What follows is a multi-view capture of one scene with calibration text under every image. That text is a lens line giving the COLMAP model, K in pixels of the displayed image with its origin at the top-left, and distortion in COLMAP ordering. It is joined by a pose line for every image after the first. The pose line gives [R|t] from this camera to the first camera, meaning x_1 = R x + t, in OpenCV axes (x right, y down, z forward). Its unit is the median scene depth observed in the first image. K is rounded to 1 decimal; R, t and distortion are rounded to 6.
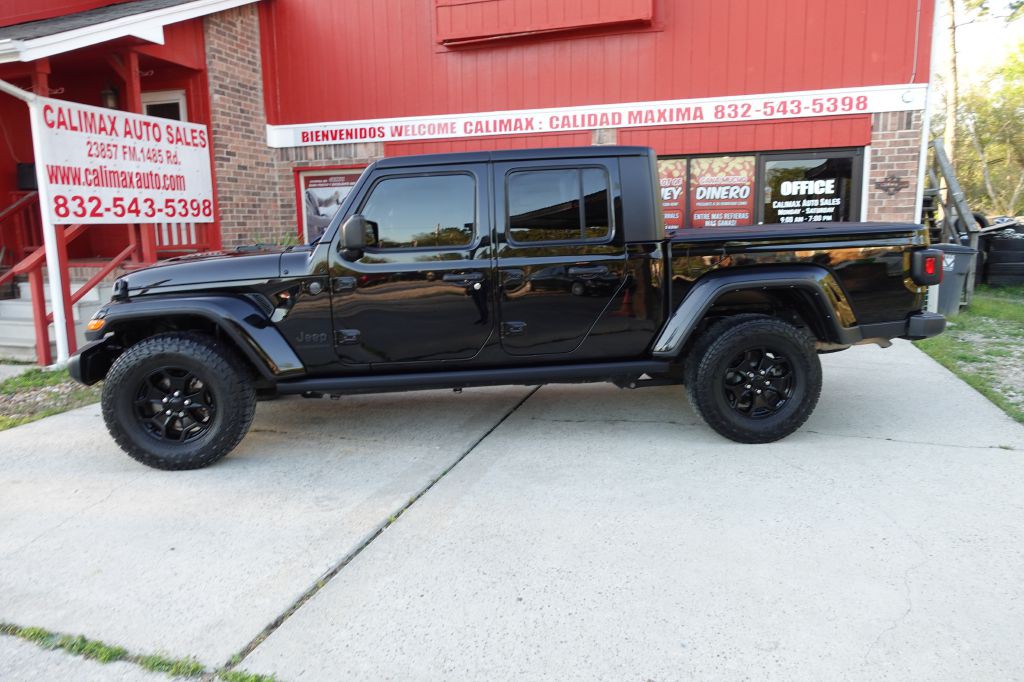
lens RADIAL K [[705.4, 0, 512.1], [0, 705.4, 341.7], [0, 0, 1]] dist [-0.000004, -0.002339]
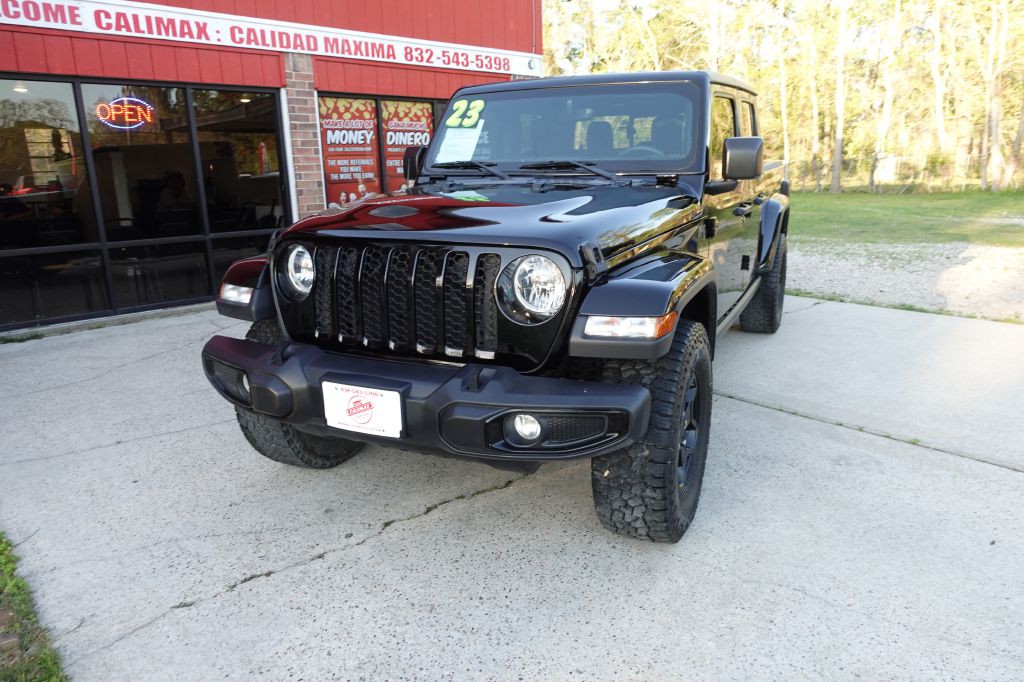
lens RADIAL K [[705.4, 0, 513.2], [0, 705.4, 341.0], [0, 0, 1]] dist [-0.000004, -0.002339]
pose [[0.496044, -0.197681, 0.845495, -0.538580], [0.154575, 0.978290, 0.138042, -0.050210], [-0.854428, 0.062218, 0.515831, 0.401302]]
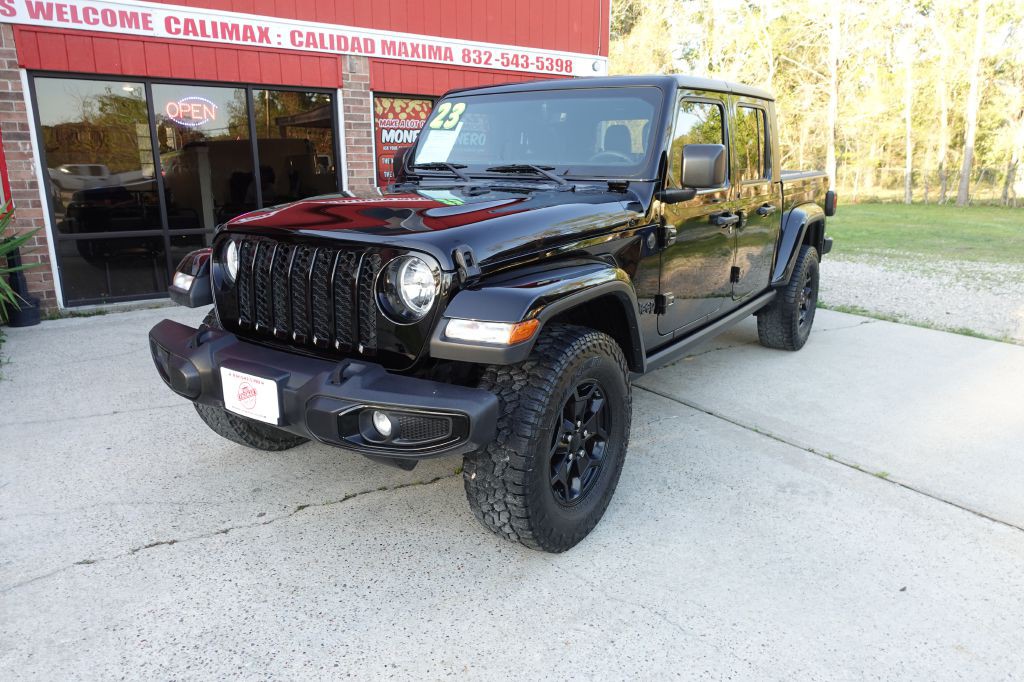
lens RADIAL K [[705.4, 0, 512.9], [0, 705.4, 340.7], [0, 0, 1]] dist [-0.000004, -0.002339]
pose [[0.626746, -0.163225, 0.761936, -0.489577], [0.114873, 0.986485, 0.116838, -0.038853], [-0.770710, 0.014298, 0.637026, 0.324354]]
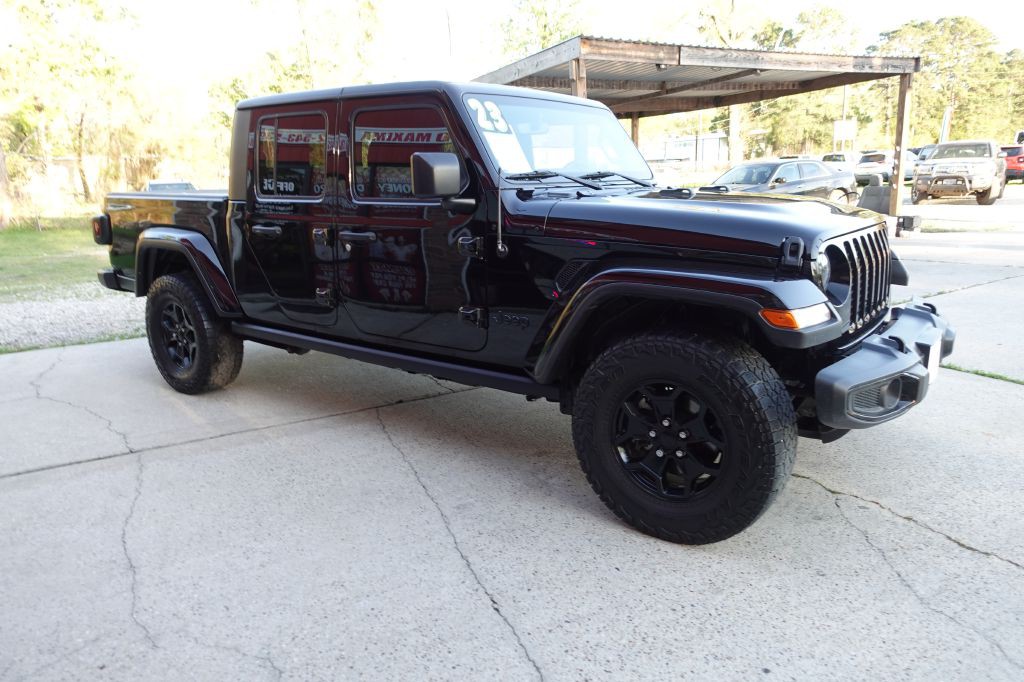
lens RADIAL K [[705.4, 0, 514.8], [0, 705.4, 339.1], [0, 0, 1]] dist [-0.000004, -0.002339]
pose [[-0.744123, -0.104213, 0.659864, -0.410907], [0.159793, 0.931318, 0.327281, -0.148850], [-0.648650, 0.348979, -0.676363, 0.961528]]
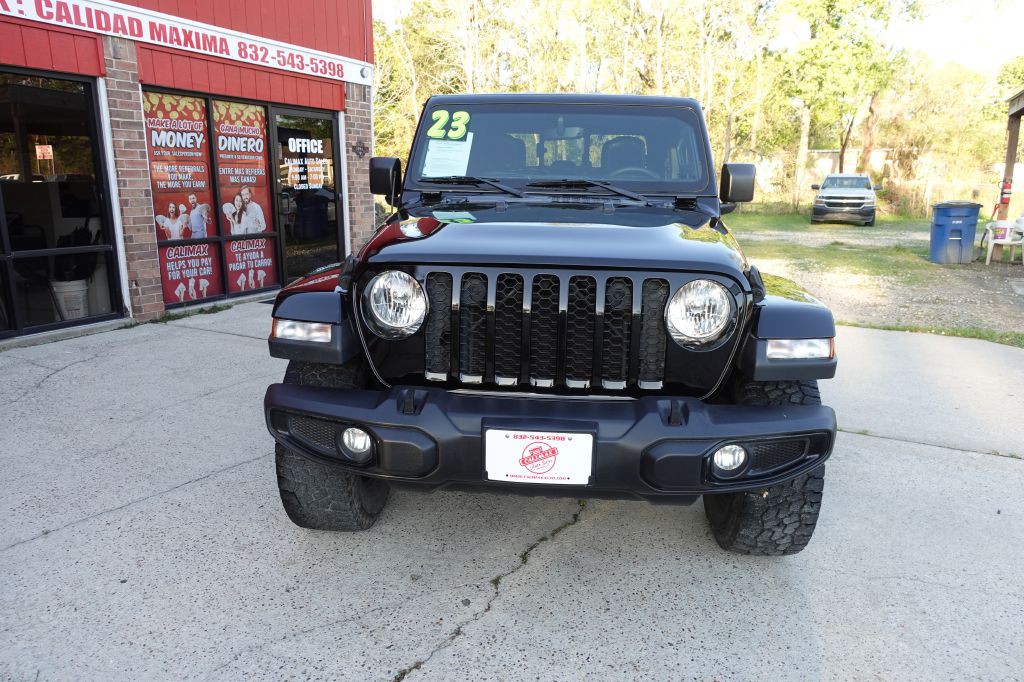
lens RADIAL K [[705.4, 0, 513.9], [0, 705.4, 341.4], [0, 0, 1]] dist [-0.000004, -0.002339]
pose [[0.159202, -0.199136, 0.966954, -0.569716], [0.150538, 0.972889, 0.175574, -0.078647], [-0.975701, 0.117611, 0.184864, 0.557103]]
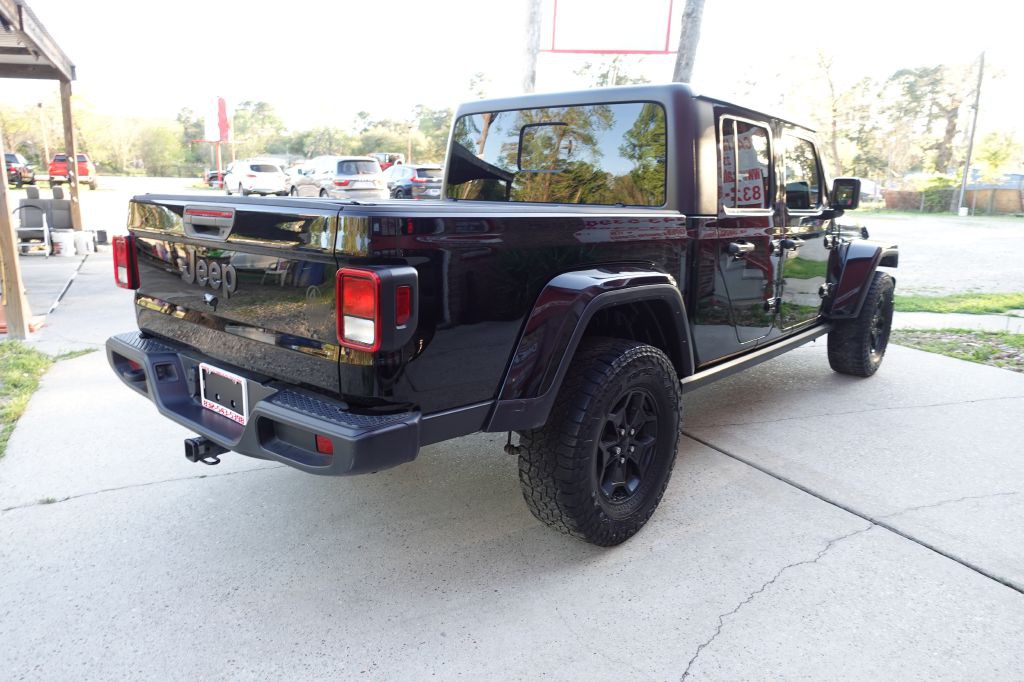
lens RADIAL K [[705.4, 0, 512.0], [0, 705.4, 339.5], [0, 0, 1]] dist [-0.000004, -0.002339]
pose [[-0.714361, 0.159268, -0.681412, 0.432176], [-0.122034, 0.930481, 0.345417, -0.165680], [0.689055, 0.329908, -0.645263, 0.914422]]
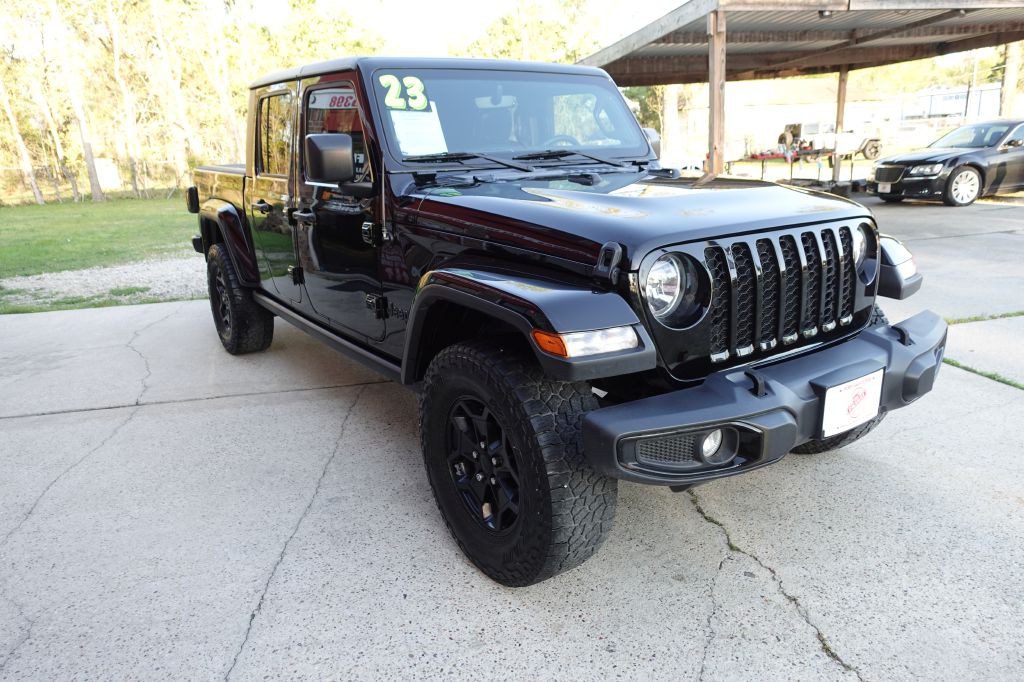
lens RADIAL K [[705.4, 0, 515.7], [0, 705.4, 338.8], [0, 0, 1]] dist [-0.000004, -0.002339]
pose [[-0.499888, -0.187561, 0.845537, -0.492798], [0.194324, 0.927089, 0.320537, -0.126011], [-0.844008, 0.324541, -0.426993, 0.811536]]
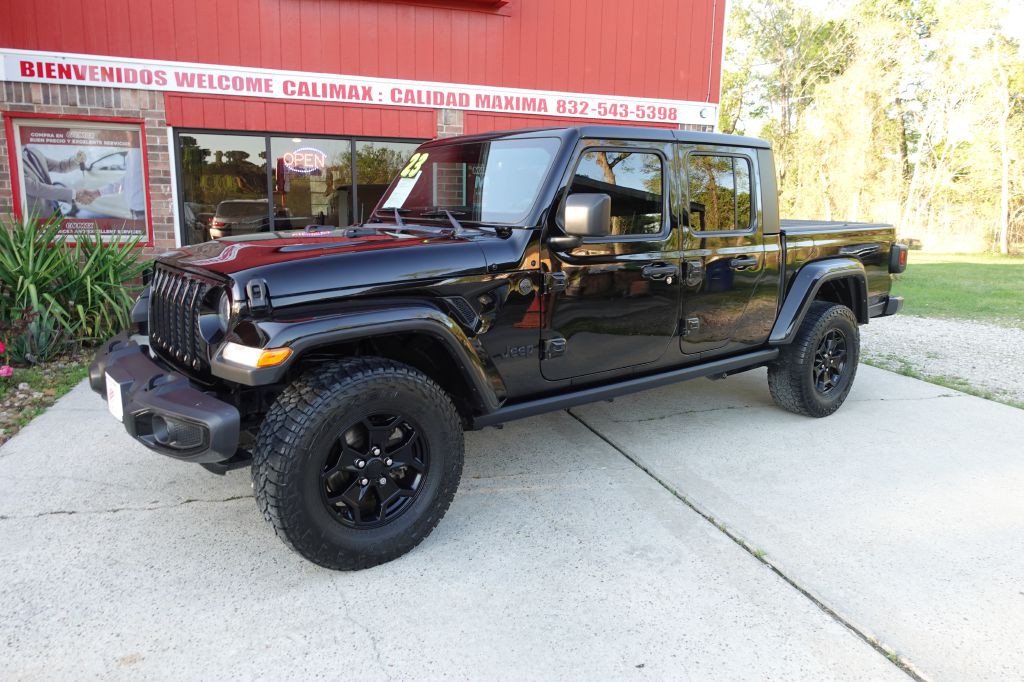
lens RADIAL K [[705.4, 0, 512.7], [0, 705.4, 341.7], [0, 0, 1]] dist [-0.000004, -0.002339]
pose [[0.824065, -0.067041, 0.562514, -0.369422], [0.058035, 0.997739, 0.033892, -0.021919], [-0.563515, 0.004716, 0.826093, 0.191037]]
